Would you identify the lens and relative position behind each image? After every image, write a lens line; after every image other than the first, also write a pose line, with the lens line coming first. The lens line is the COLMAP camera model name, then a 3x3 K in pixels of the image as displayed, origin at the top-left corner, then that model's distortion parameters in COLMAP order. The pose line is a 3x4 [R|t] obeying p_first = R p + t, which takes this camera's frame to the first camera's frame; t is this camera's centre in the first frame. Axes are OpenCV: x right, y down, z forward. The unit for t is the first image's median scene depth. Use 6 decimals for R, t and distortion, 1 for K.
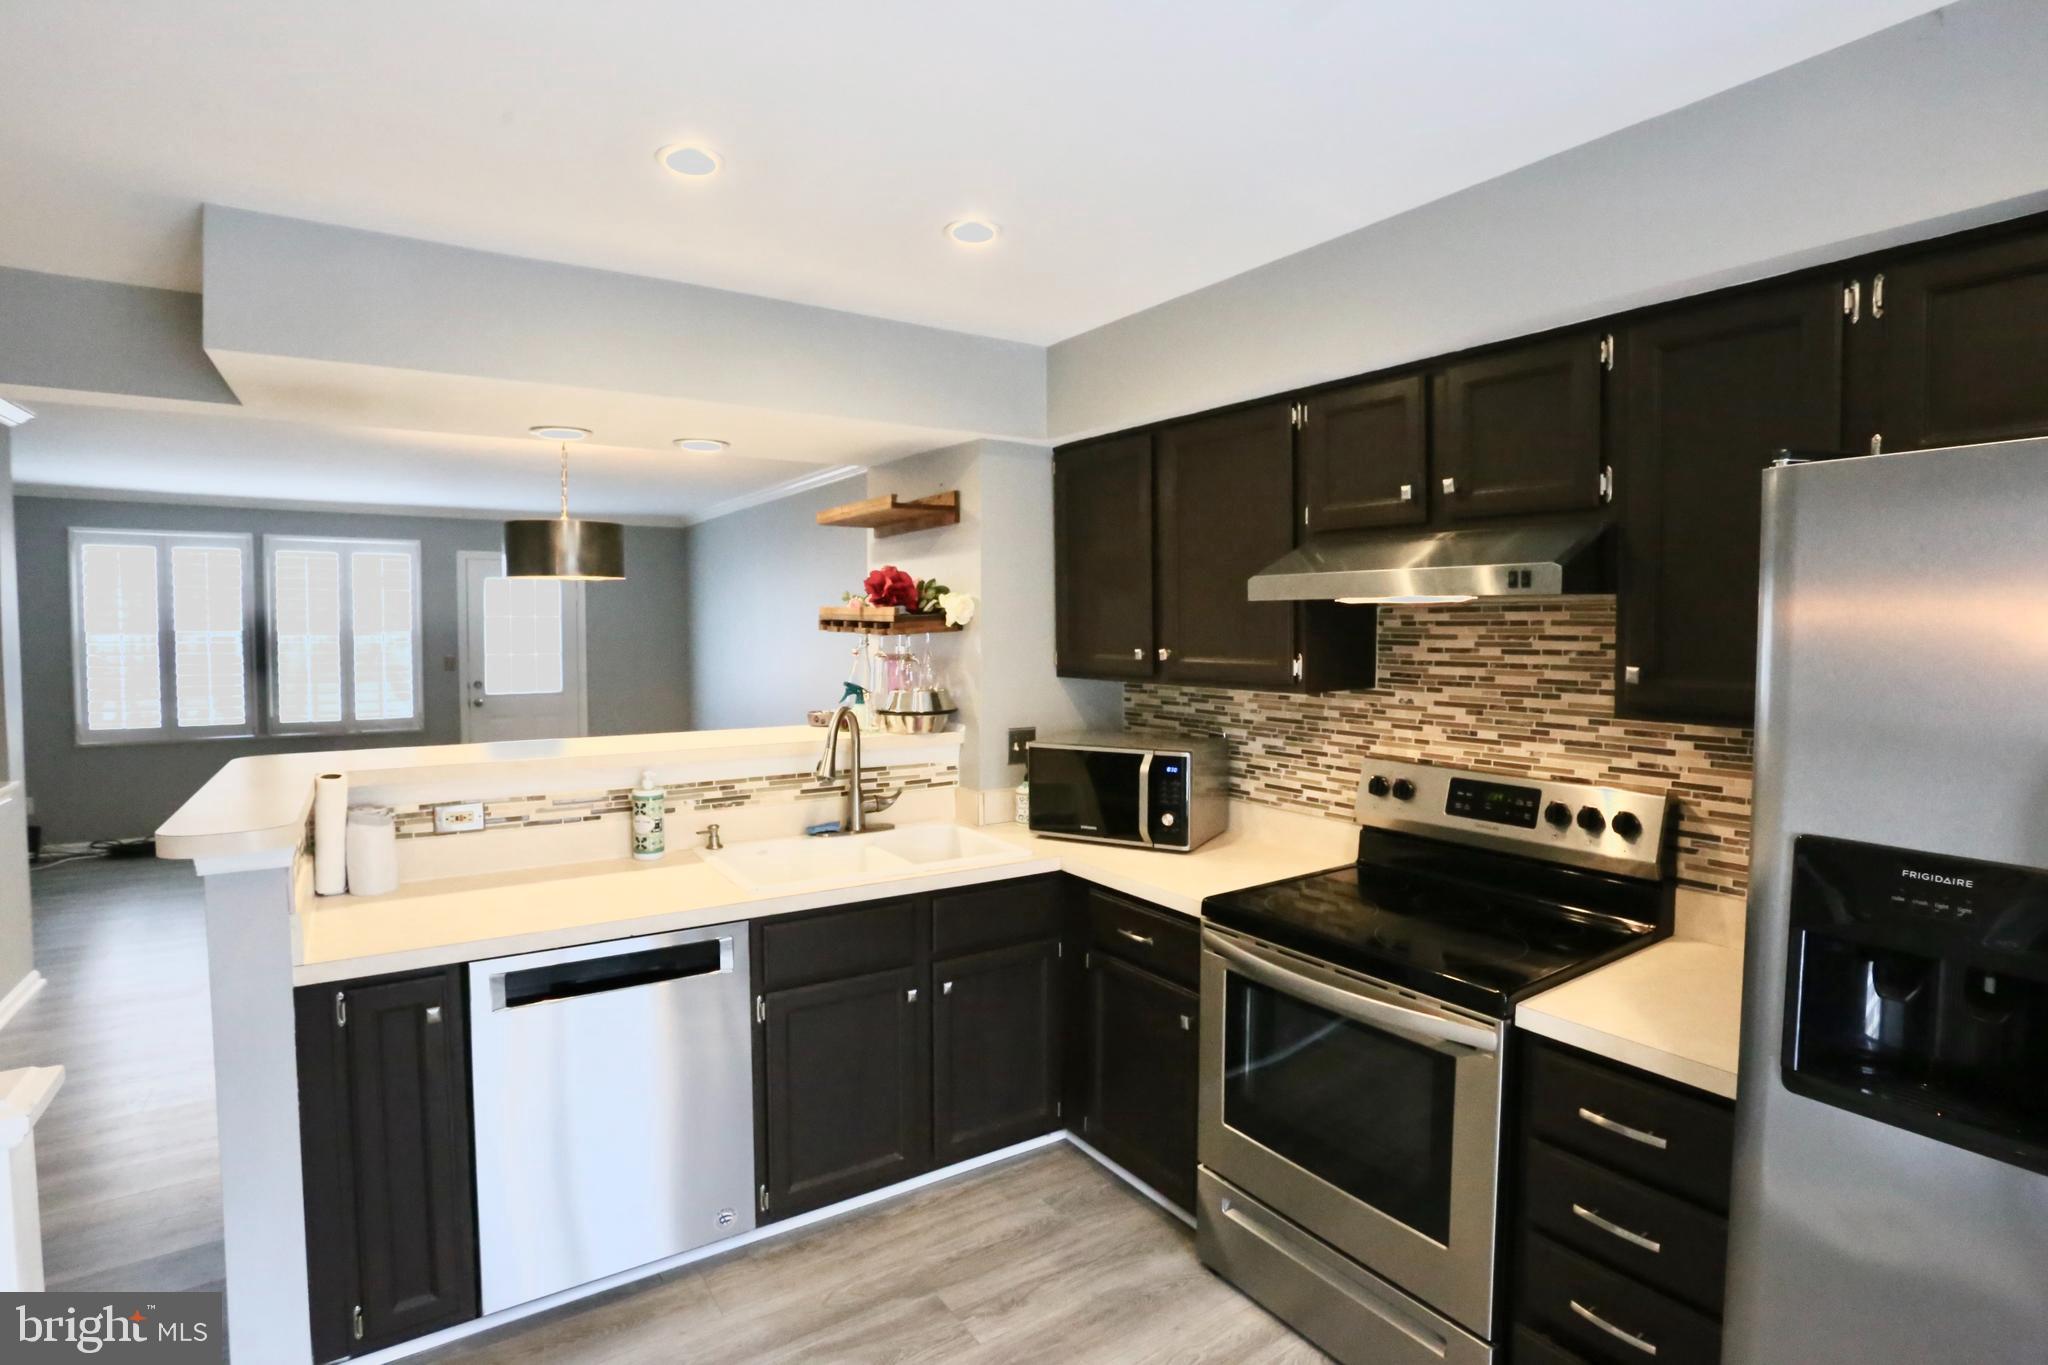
lens RADIAL K [[1011.4, 0, 1018.6], [0, 1011.4, 671.5], [0, 0, 1]] dist [-0.078275, 0.045723]
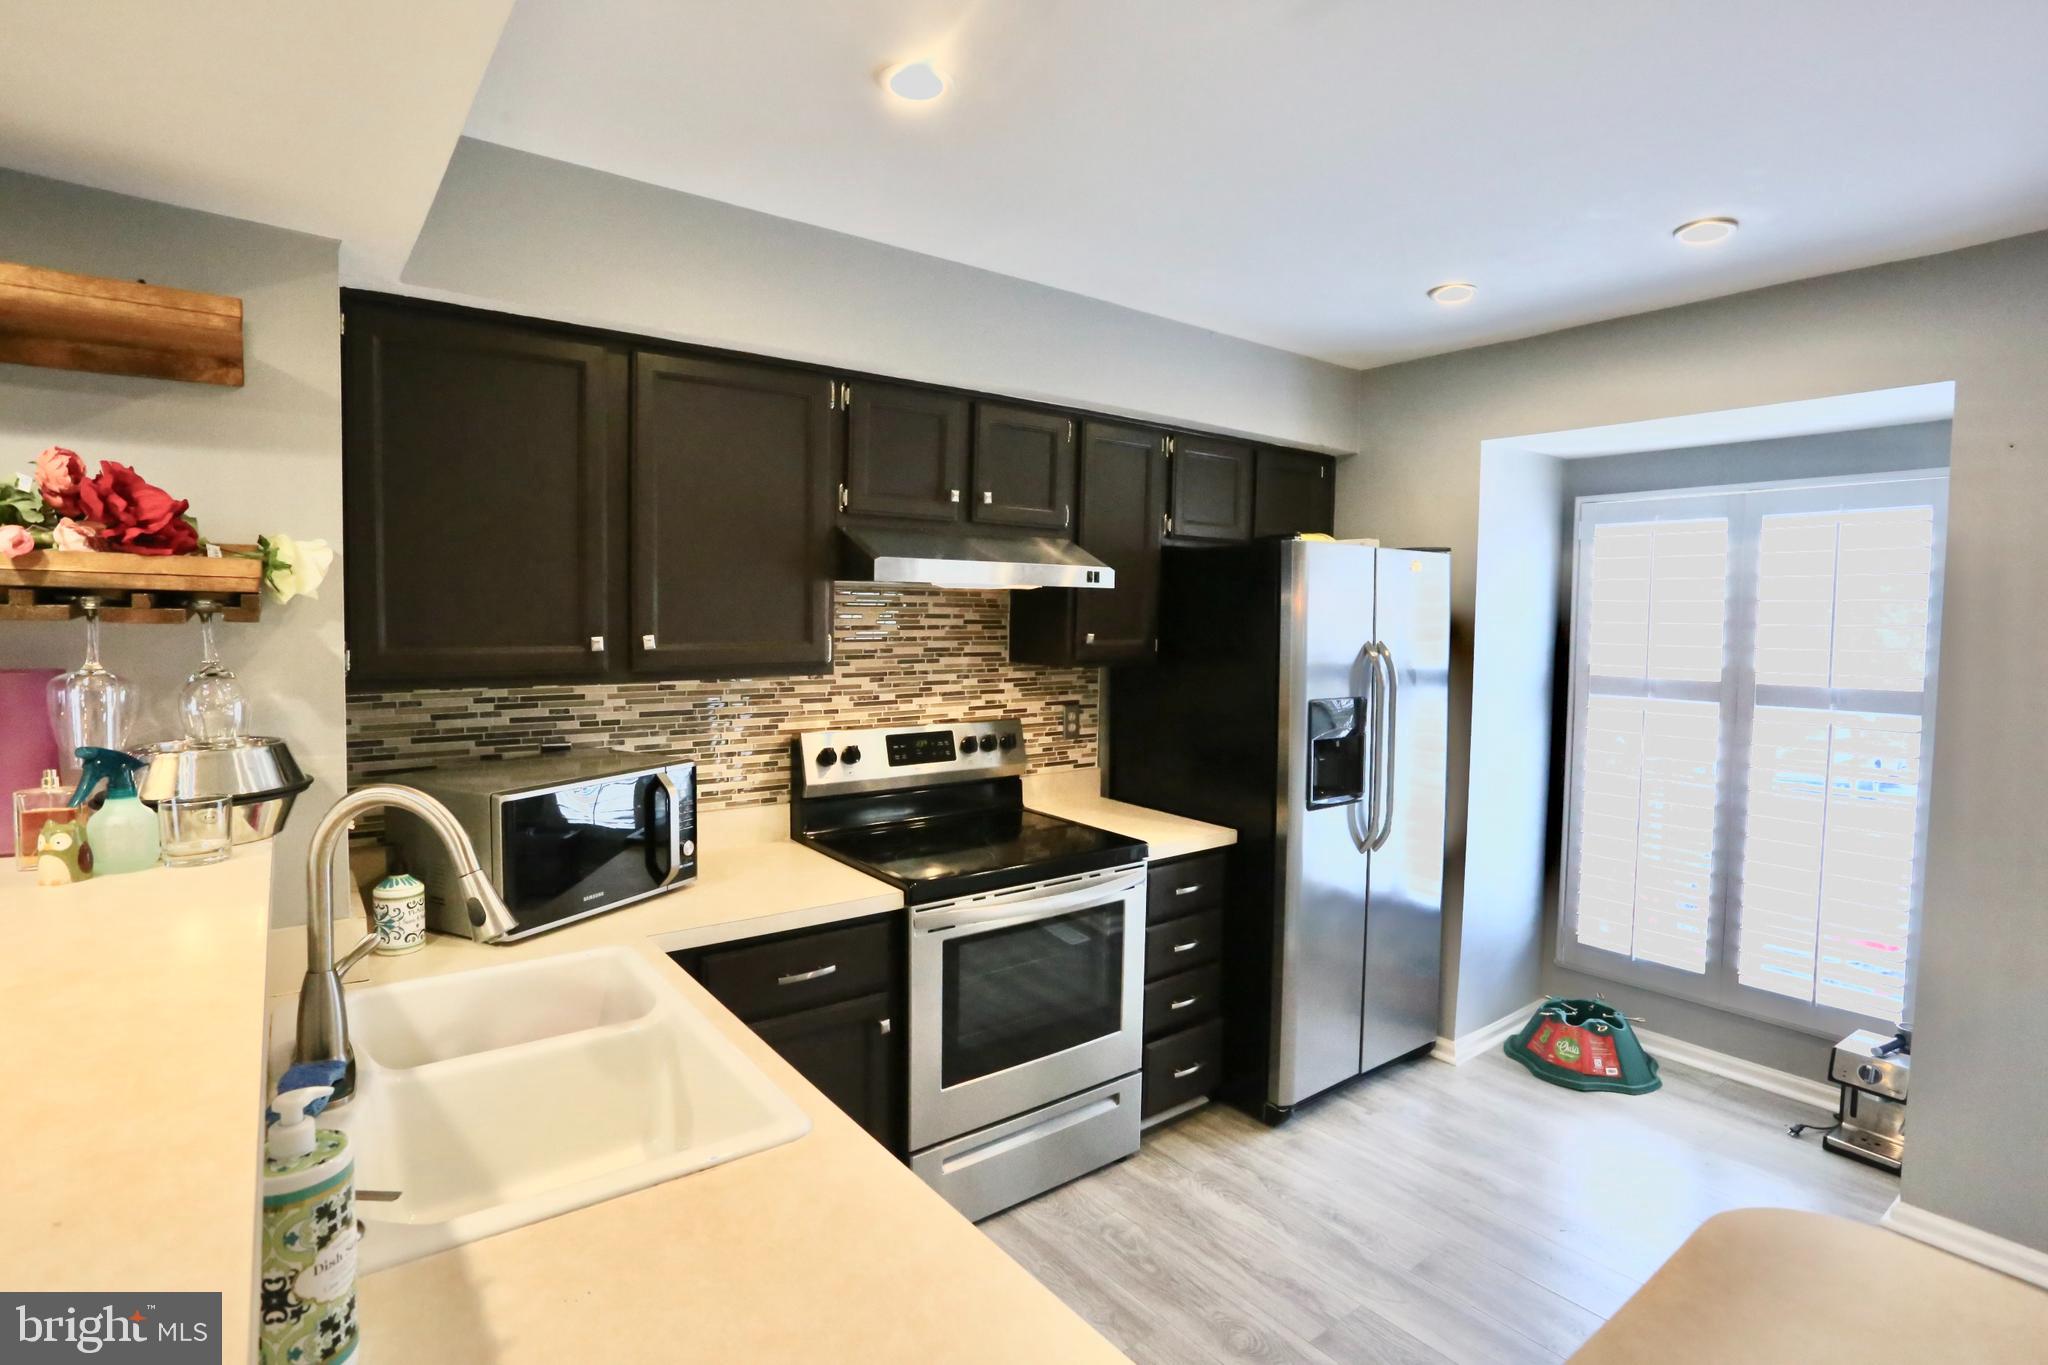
lens RADIAL K [[1011.4, 0, 1018.6], [0, 1011.4, 671.5], [0, 0, 1]] dist [-0.078275, 0.045723]
pose [[-0.065692, -0.061360, 0.995952, -0.695937], [0.035743, 0.997322, 0.063802, -0.036413], [-0.997200, 0.039789, -0.063323, 0.839485]]
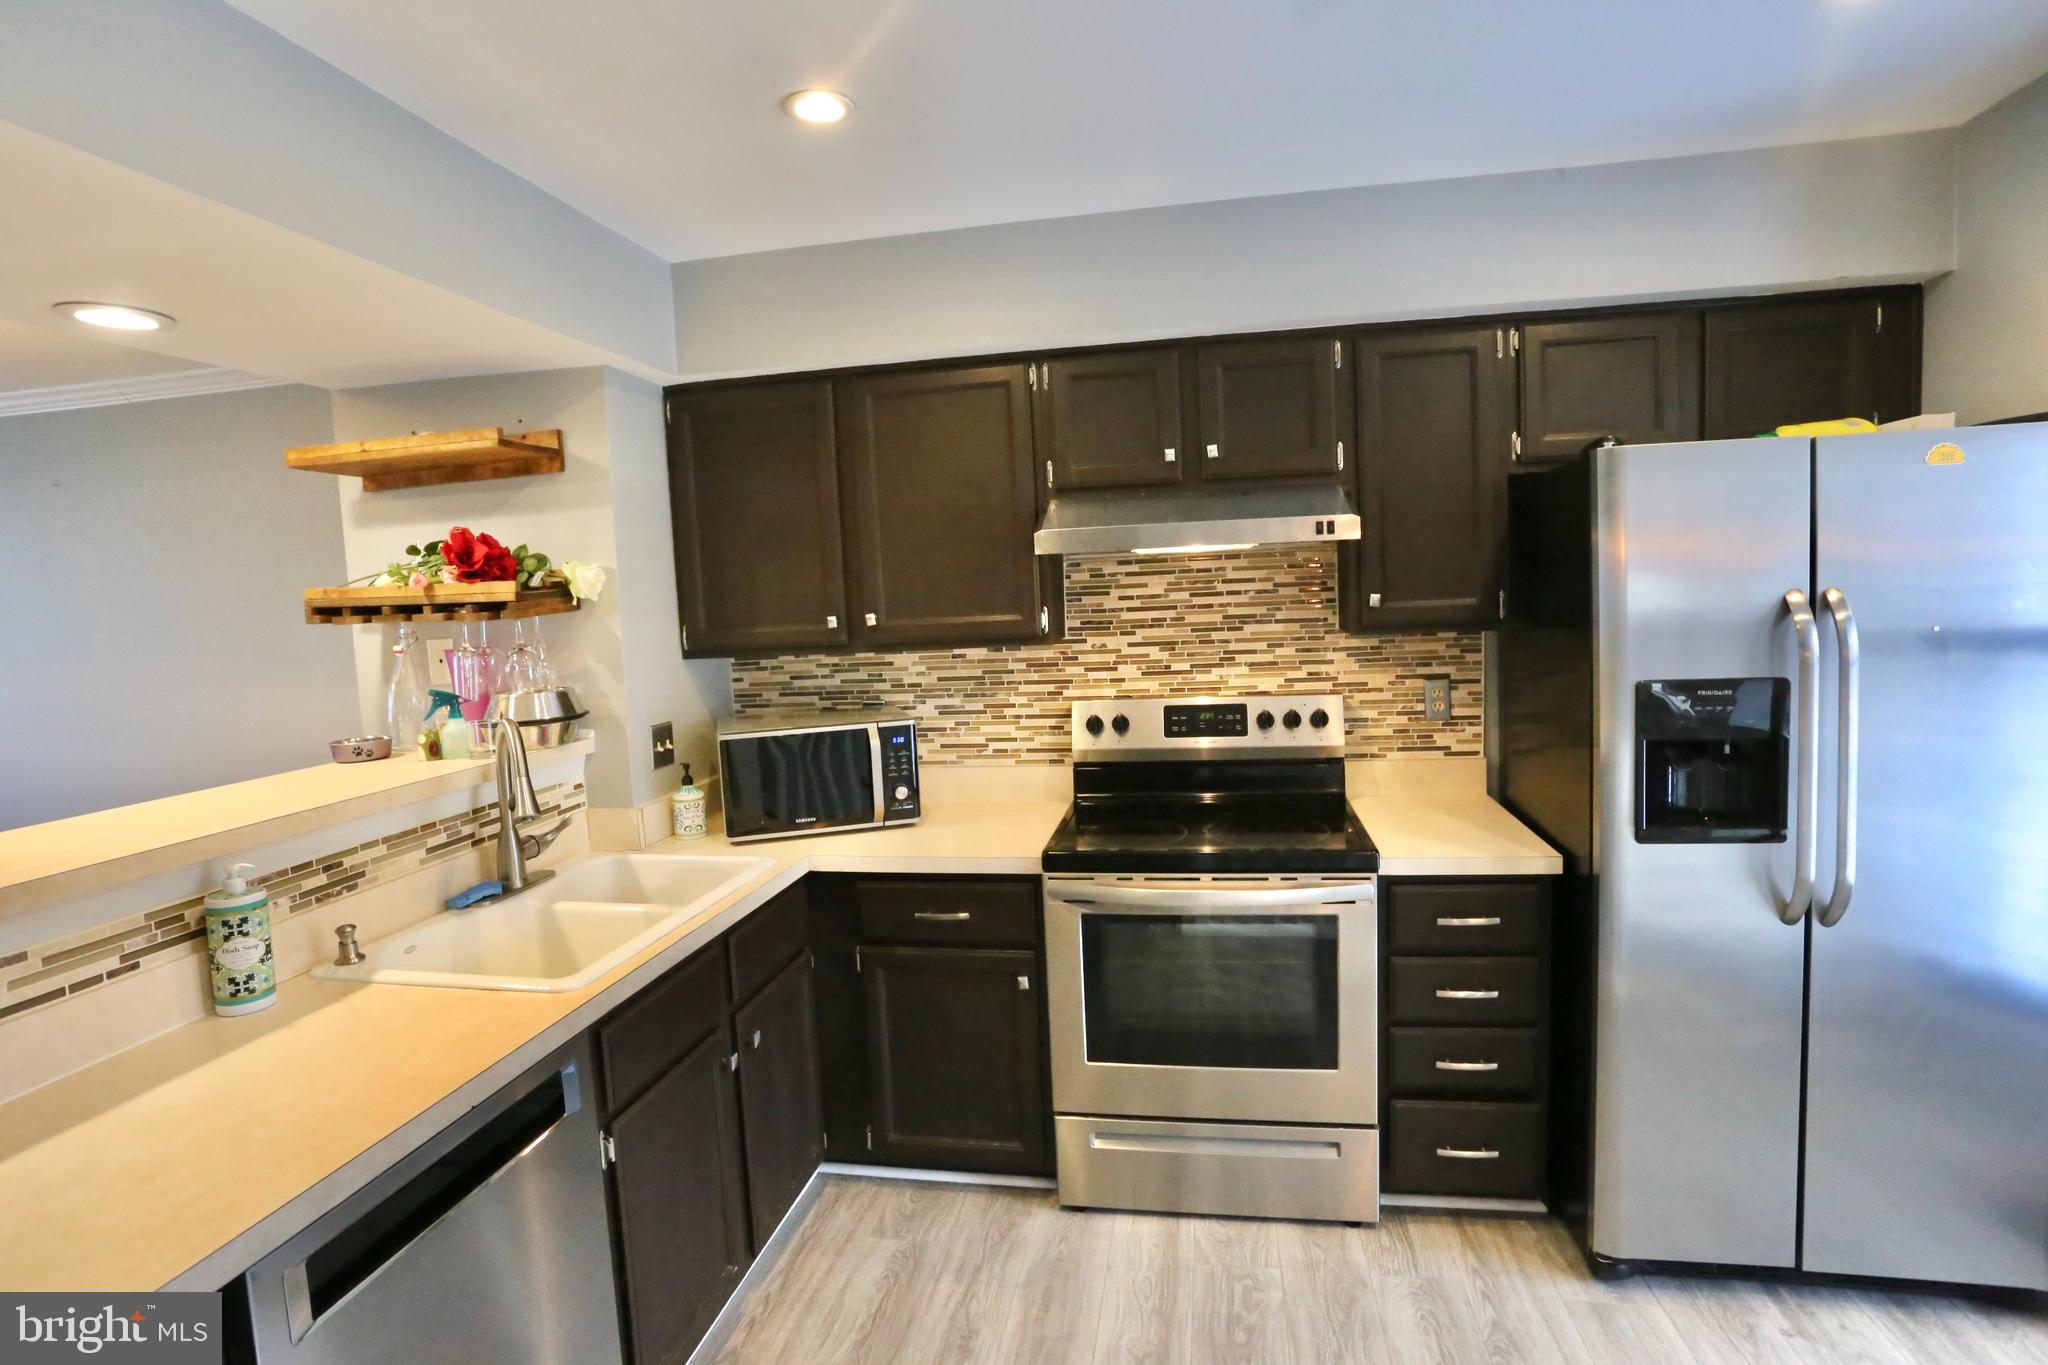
lens RADIAL K [[1011.4, 0, 1018.6], [0, 1011.4, 671.5], [0, 0, 1]] dist [-0.078275, 0.045723]
pose [[0.695798, -0.091159, 0.712429, -0.470449], [0.080931, 0.995547, 0.048343, -0.003516], [-0.713663, 0.024021, 0.700077, 0.274905]]
